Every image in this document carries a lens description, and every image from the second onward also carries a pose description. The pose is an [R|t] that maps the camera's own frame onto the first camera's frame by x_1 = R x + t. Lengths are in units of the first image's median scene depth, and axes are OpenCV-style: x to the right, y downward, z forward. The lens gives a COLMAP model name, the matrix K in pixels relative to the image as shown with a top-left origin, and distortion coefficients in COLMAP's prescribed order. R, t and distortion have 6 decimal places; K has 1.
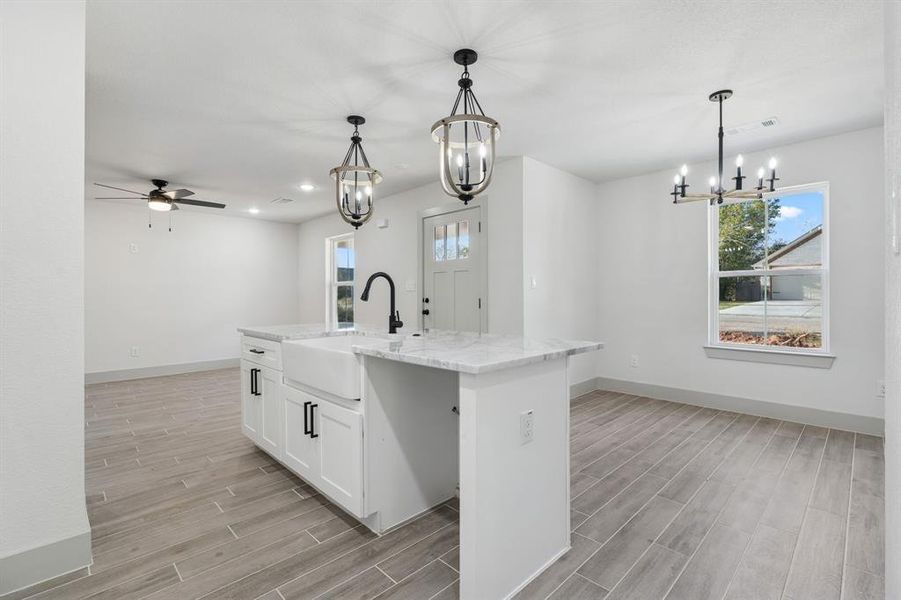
lens RADIAL K [[408.8, 0, 450.4], [0, 408.8, 297.0], [0, 0, 1]] dist [-0.004565, 0.000247]
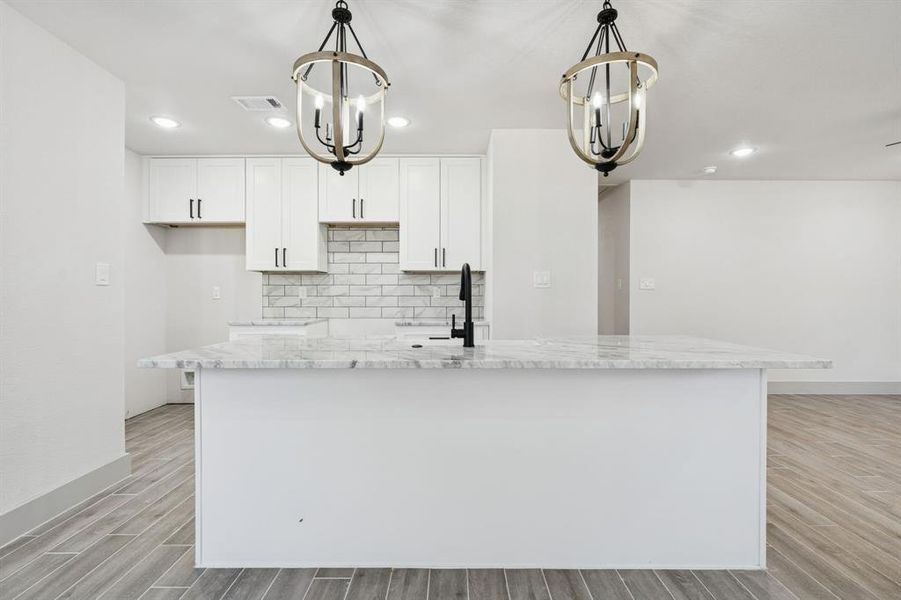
lens RADIAL K [[408.8, 0, 450.4], [0, 408.8, 297.0], [0, 0, 1]] dist [-0.004565, 0.000247]
pose [[-0.698648, 0.009725, -0.715400, 0.340640], [0.003304, 0.999941, 0.010366, -0.004865], [0.715458, 0.004878, -0.698639, 1.295093]]
